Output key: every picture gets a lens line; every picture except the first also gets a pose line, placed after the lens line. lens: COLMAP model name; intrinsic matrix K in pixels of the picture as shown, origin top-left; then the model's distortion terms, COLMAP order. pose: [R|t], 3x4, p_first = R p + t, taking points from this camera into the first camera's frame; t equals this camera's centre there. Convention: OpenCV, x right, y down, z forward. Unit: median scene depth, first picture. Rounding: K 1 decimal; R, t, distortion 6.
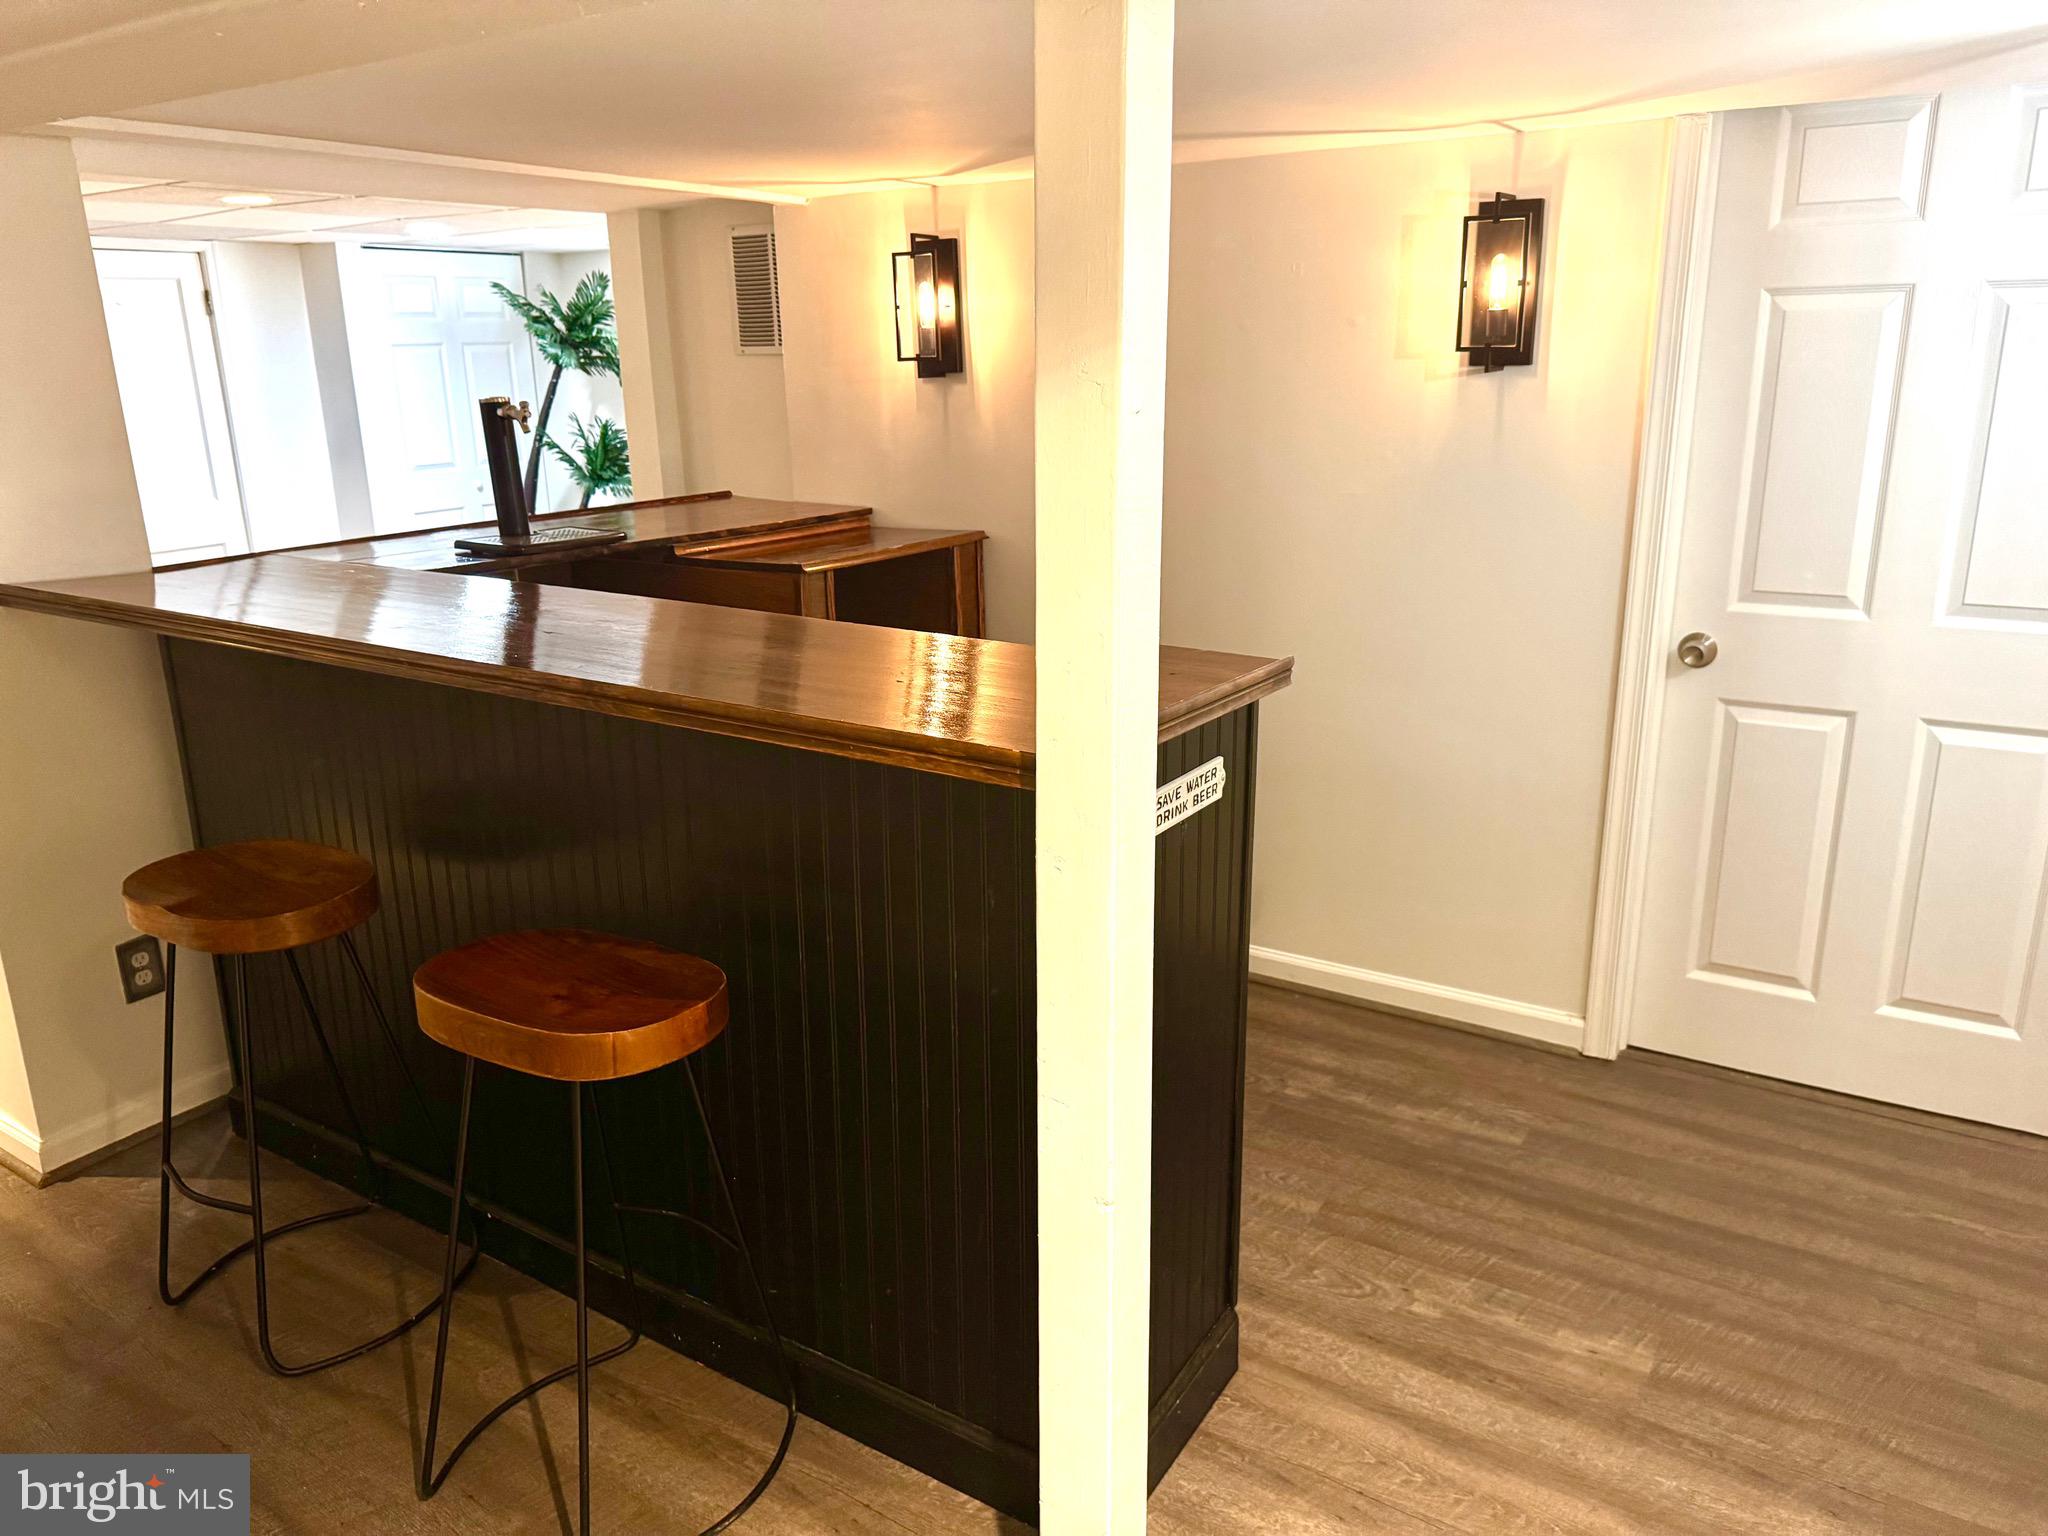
lens RADIAL K [[1463.5, 0, 1015.8], [0, 1463.5, 766.8], [0, 0, 1]] dist [0.029110, -0.037351]
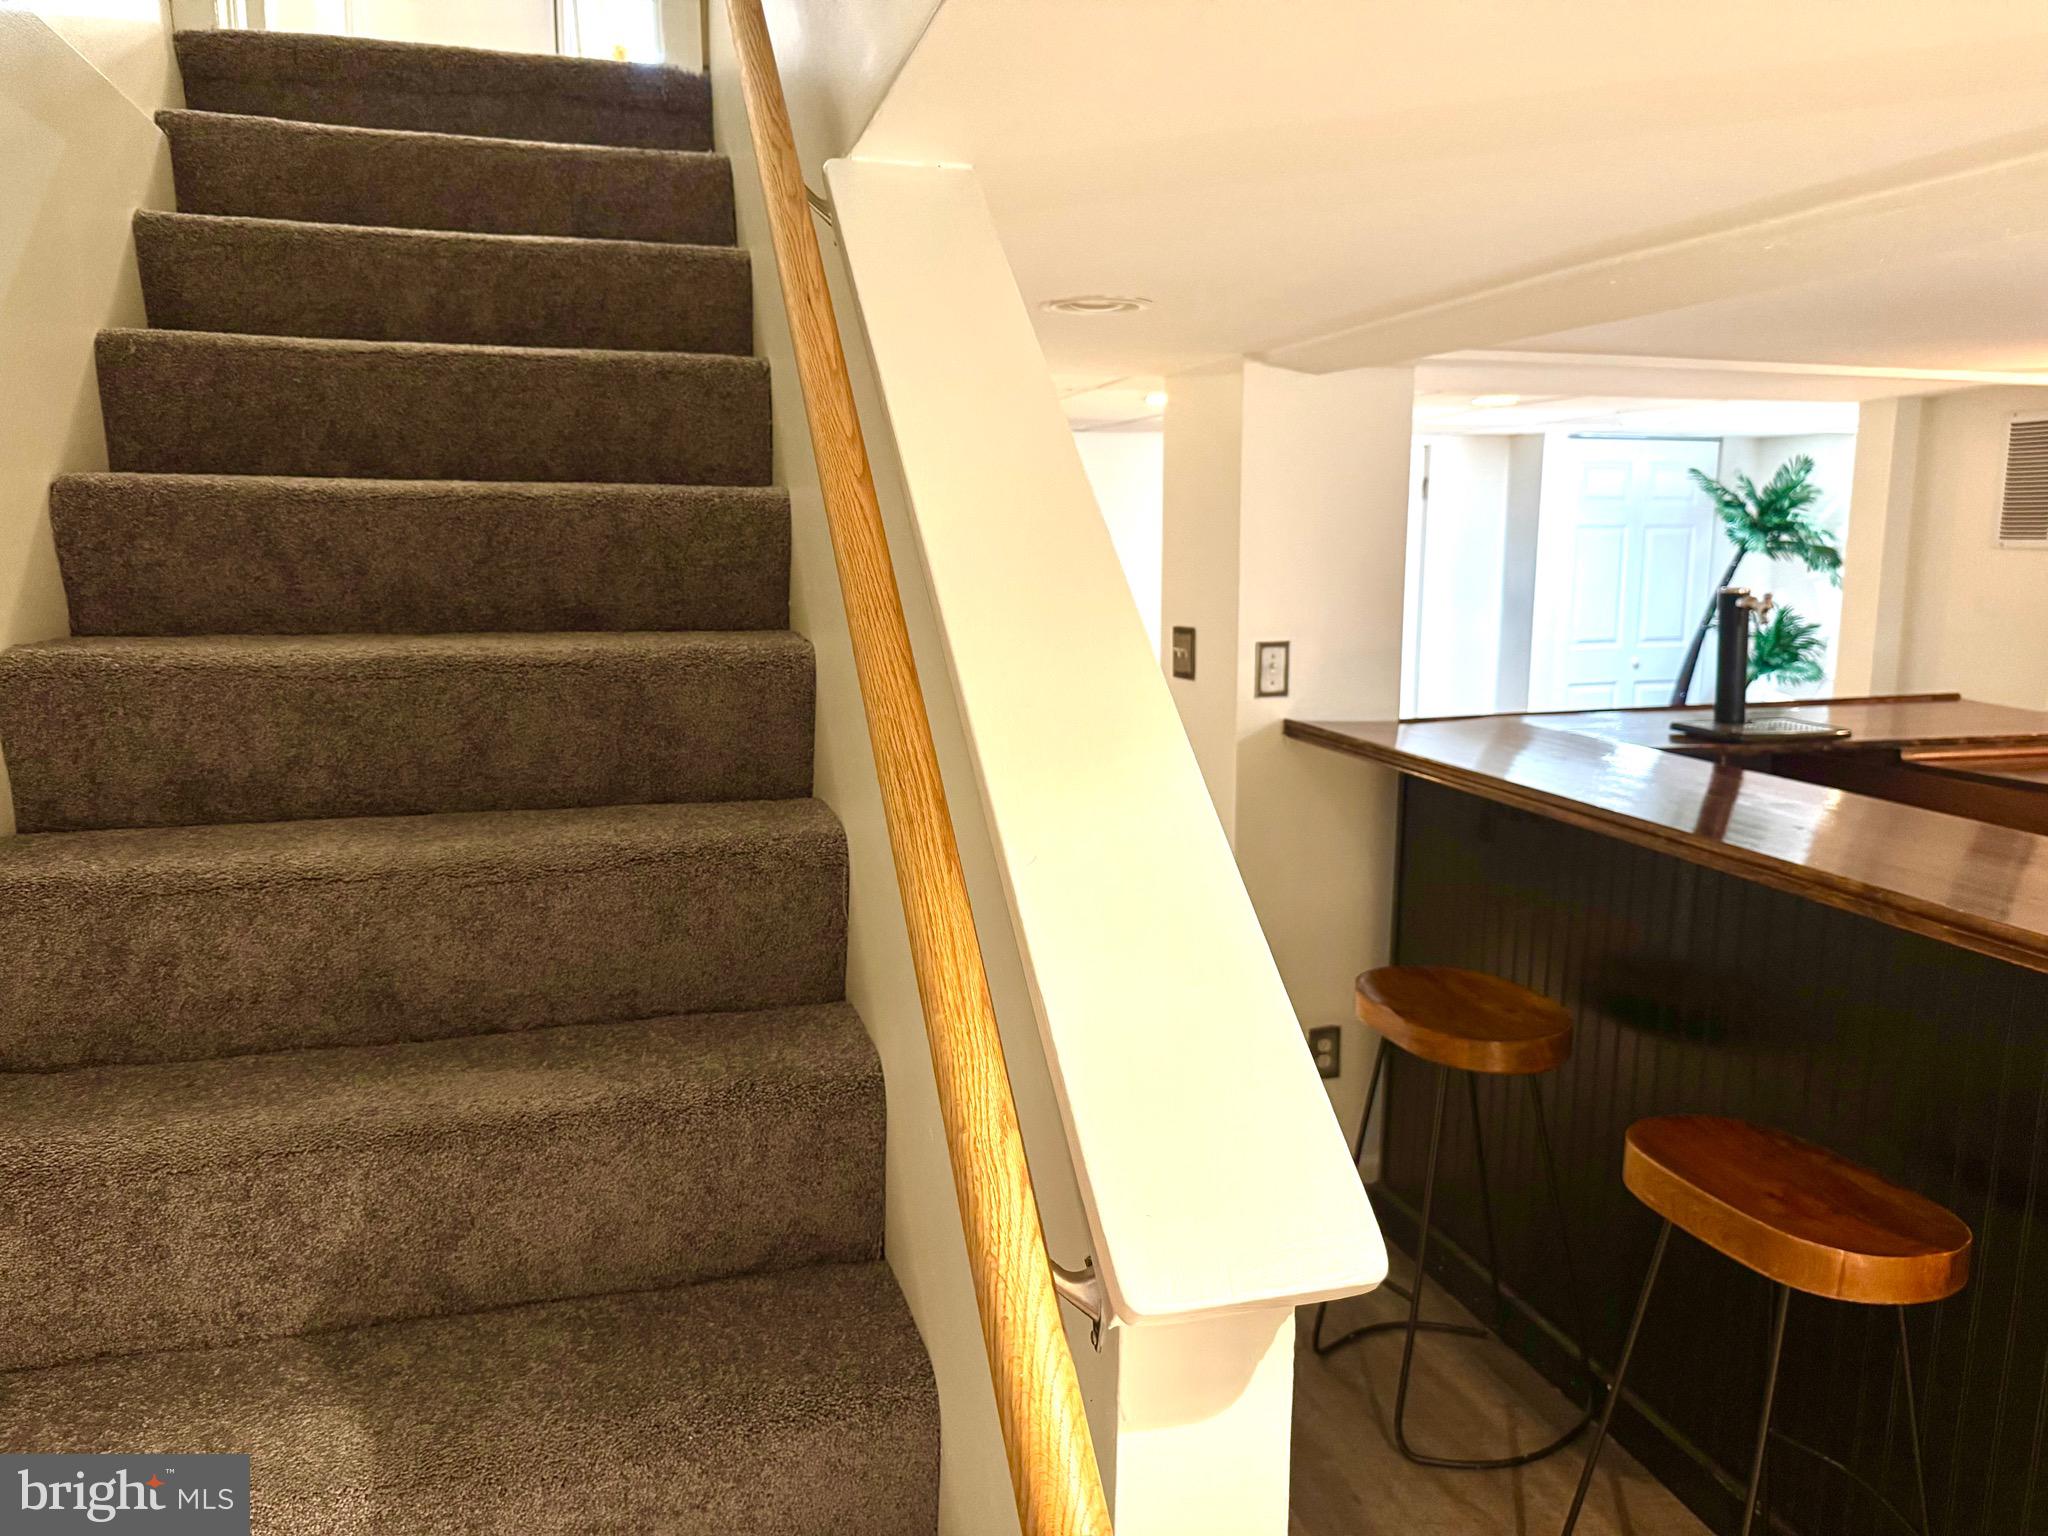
lens RADIAL K [[1463.5, 0, 1001.6], [0, 1463.5, 776.3], [0, 0, 1]] dist [0.029110, -0.037351]
pose [[0.753716, 0.128615, -0.644492, -0.073932], [-0.195445, 0.980160, -0.032966, 0.010521], [0.627466, 0.150810, 0.763900, -0.087222]]
